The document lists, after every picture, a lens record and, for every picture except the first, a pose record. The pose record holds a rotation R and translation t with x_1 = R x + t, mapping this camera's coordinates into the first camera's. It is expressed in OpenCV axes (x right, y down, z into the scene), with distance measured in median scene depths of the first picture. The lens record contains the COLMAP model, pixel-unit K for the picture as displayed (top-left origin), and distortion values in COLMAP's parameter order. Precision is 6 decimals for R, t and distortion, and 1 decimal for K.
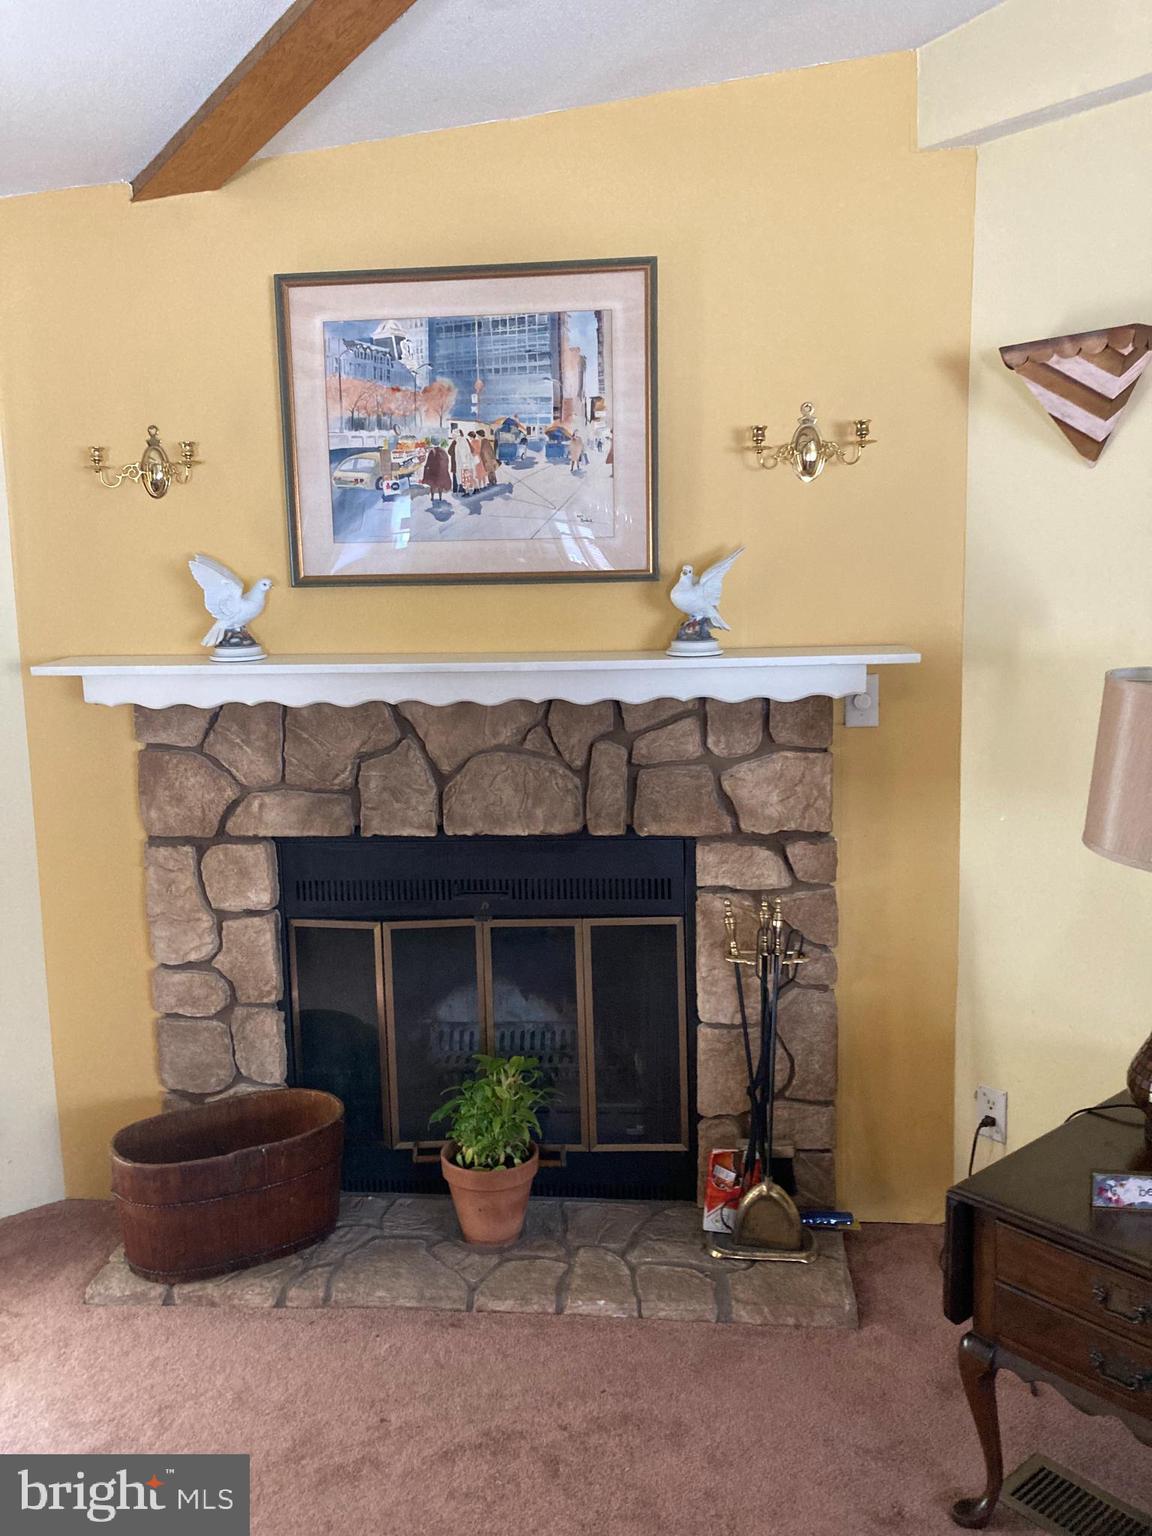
lens RADIAL K [[1274.2, 0, 545.9], [0, 1274.2, 761.0], [0, 0, 1]] dist [0.125305, -0.220837]
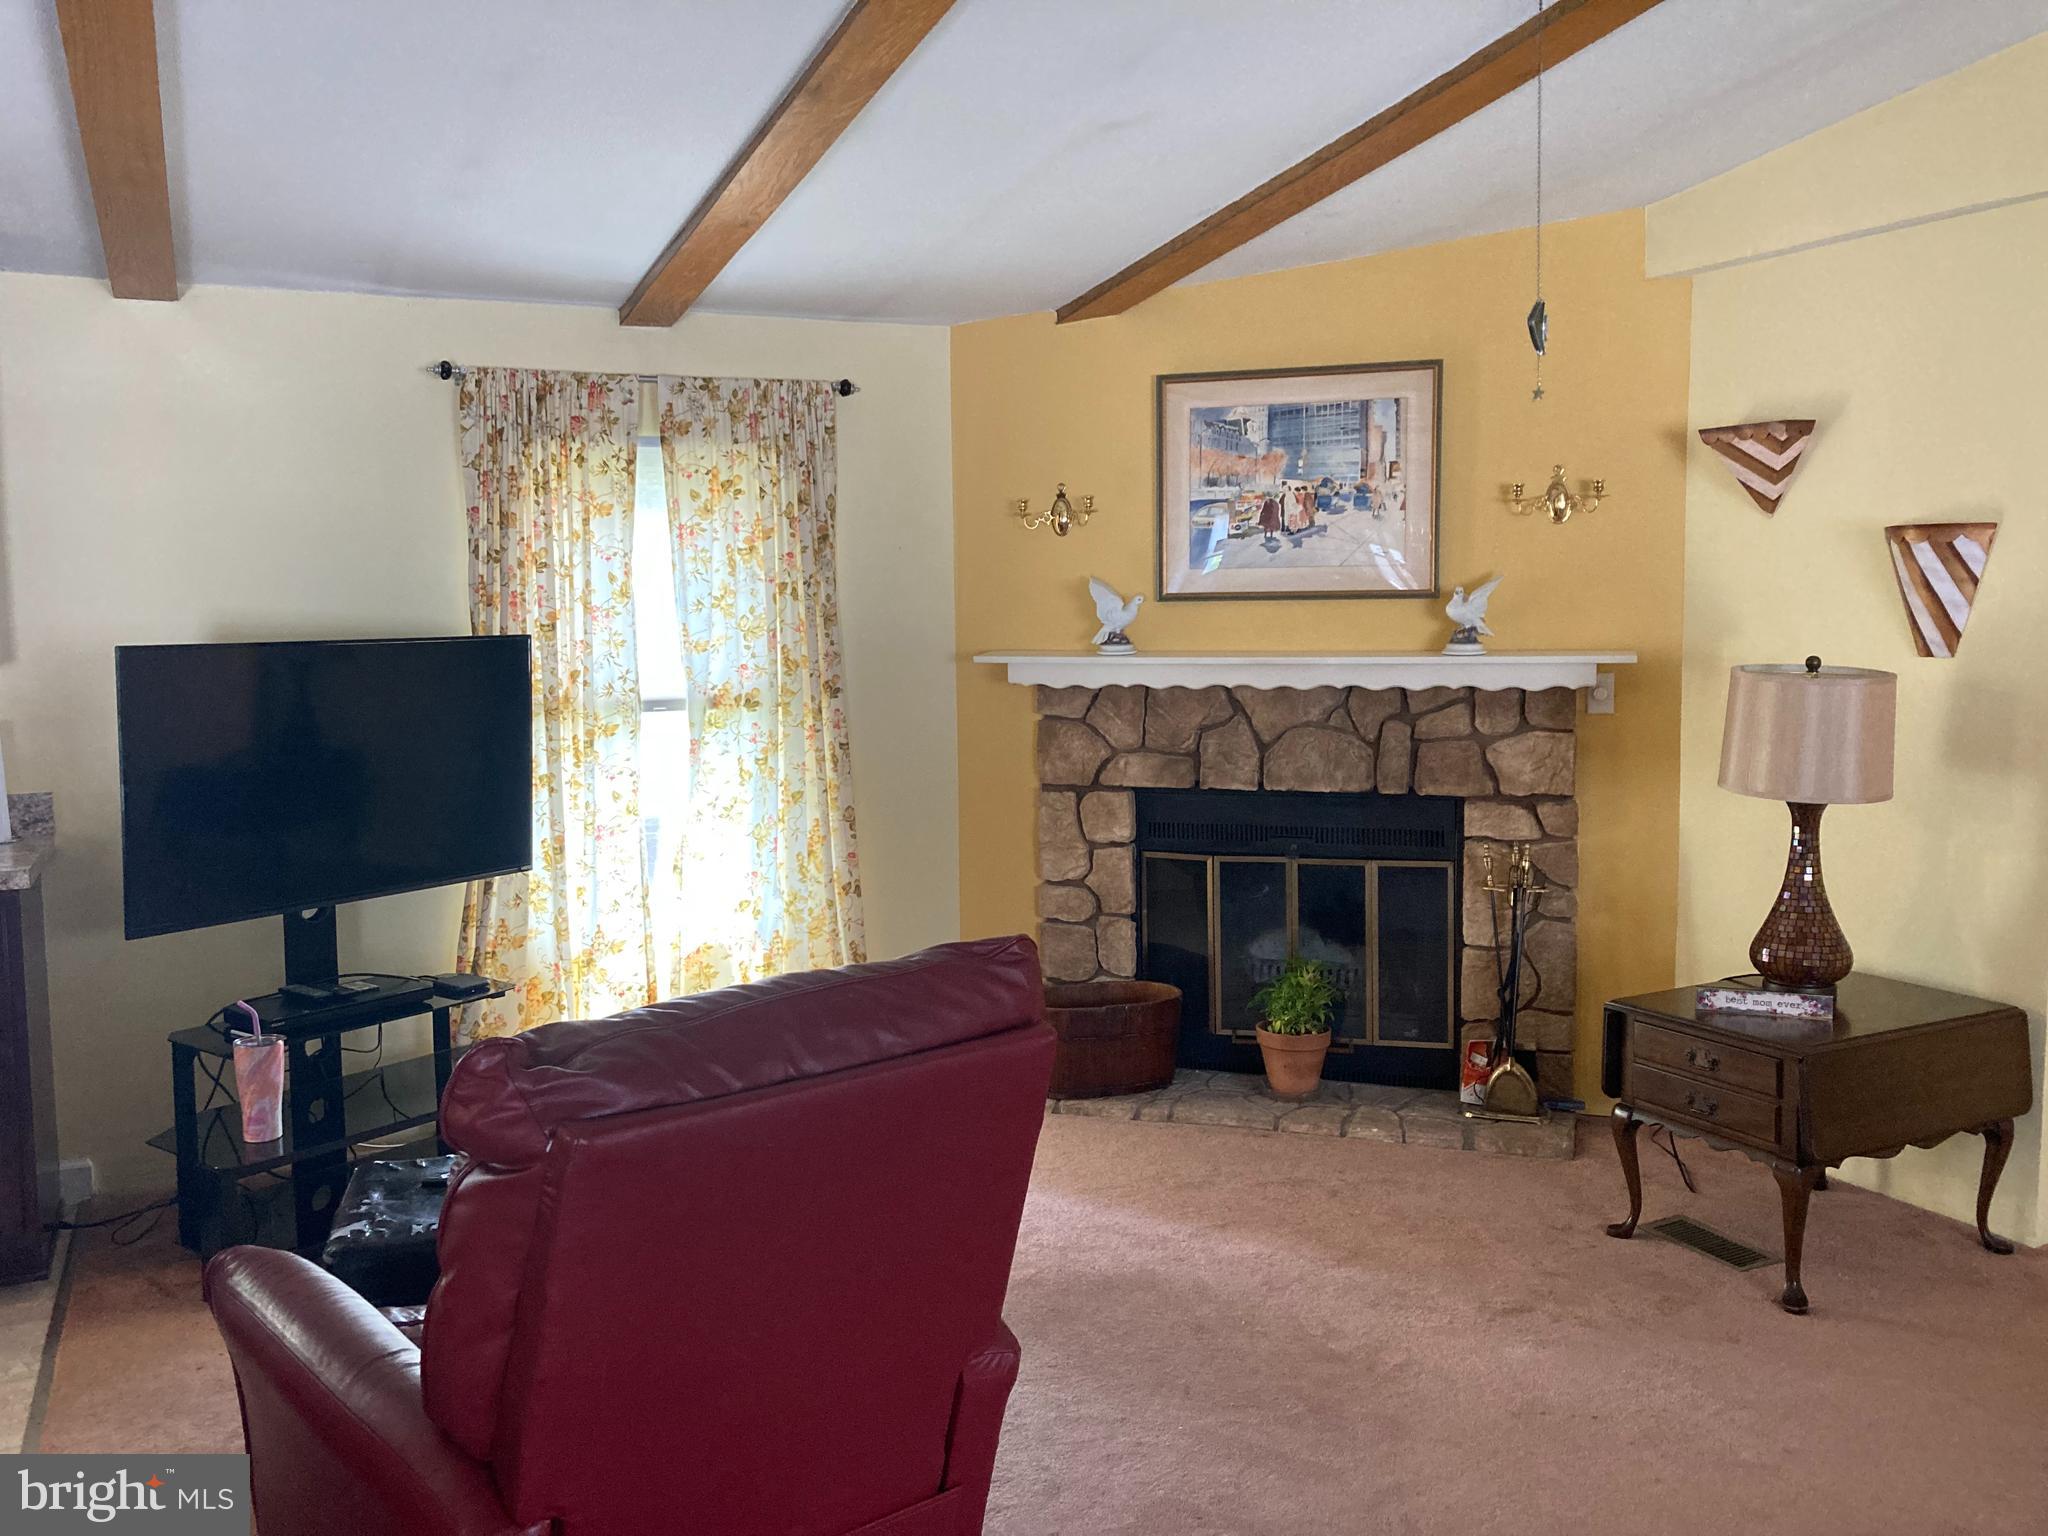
lens RADIAL K [[1623.9, 0, 1012.5], [0, 1623.9, 753.5], [0, 0, 1]] dist [0.114530, -0.183629]
pose [[0.977011, 0.031509, -0.210845, 0.019848], [-0.039805, 0.998587, -0.035215, 0.092508], [0.209438, 0.042798, 0.976885, -0.707391]]
